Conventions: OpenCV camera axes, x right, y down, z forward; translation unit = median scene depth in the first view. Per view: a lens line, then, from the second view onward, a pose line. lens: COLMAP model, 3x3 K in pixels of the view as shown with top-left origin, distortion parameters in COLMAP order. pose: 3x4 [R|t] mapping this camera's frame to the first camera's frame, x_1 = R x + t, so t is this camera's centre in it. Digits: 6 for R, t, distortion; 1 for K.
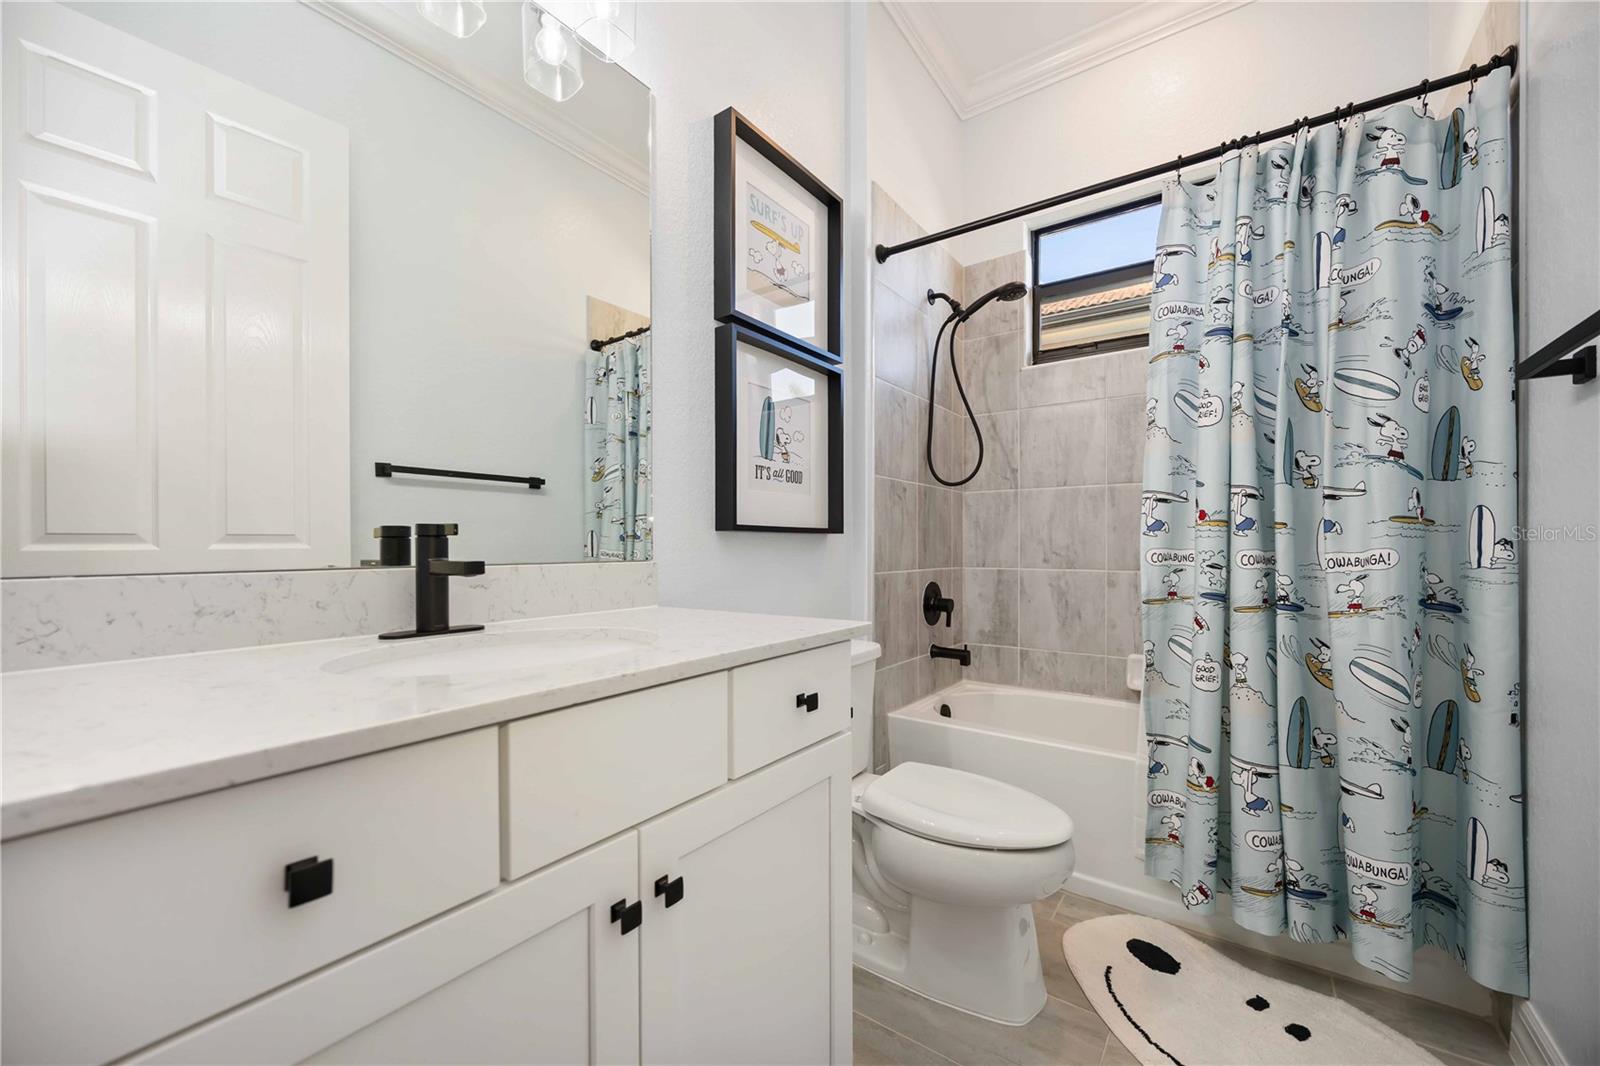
lens RADIAL K [[625.8, 0, 803.3], [0, 625.8, 543.0], [0, 0, 1]] dist [-0.001874, 0.000293]
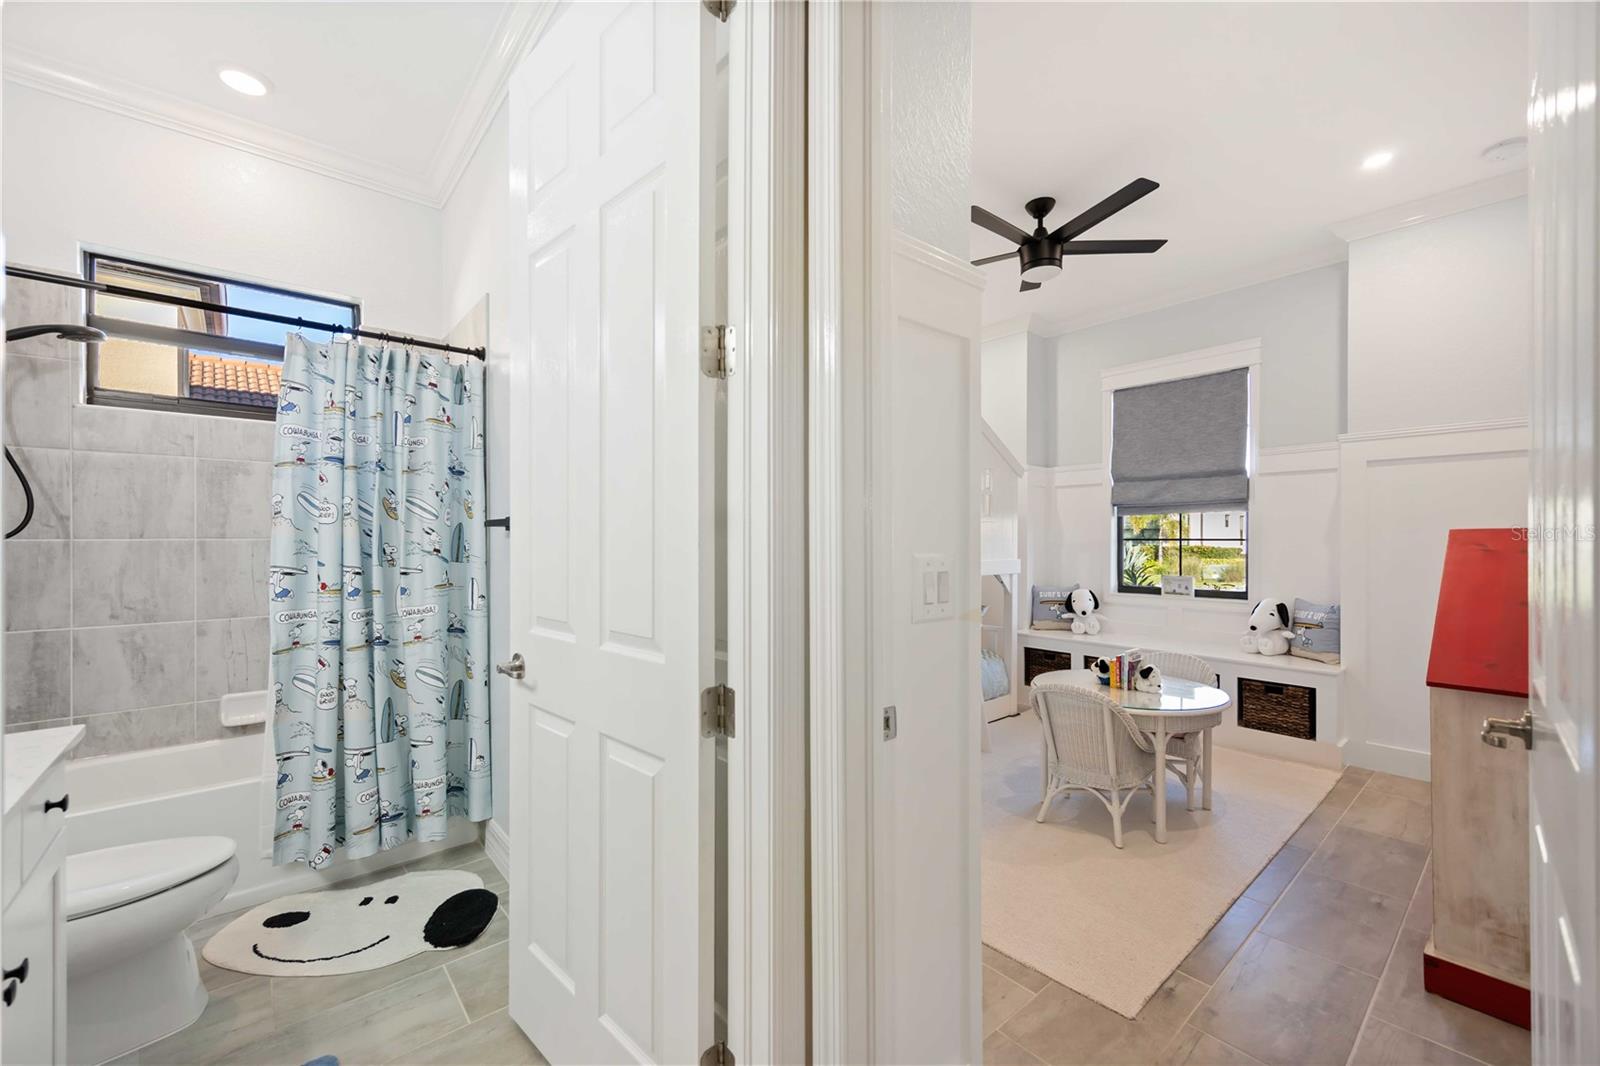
lens RADIAL K [[625.8, 0, 797.1], [0, 625.8, 542.8], [0, 0, 1]] dist [-0.001874, 0.000293]
pose [[0.243908, -0.004855, 0.969786, -0.486792], [0.003369, 0.999986, 0.004159, -0.149790], [-0.969793, 0.002253, 0.243920, -0.398090]]
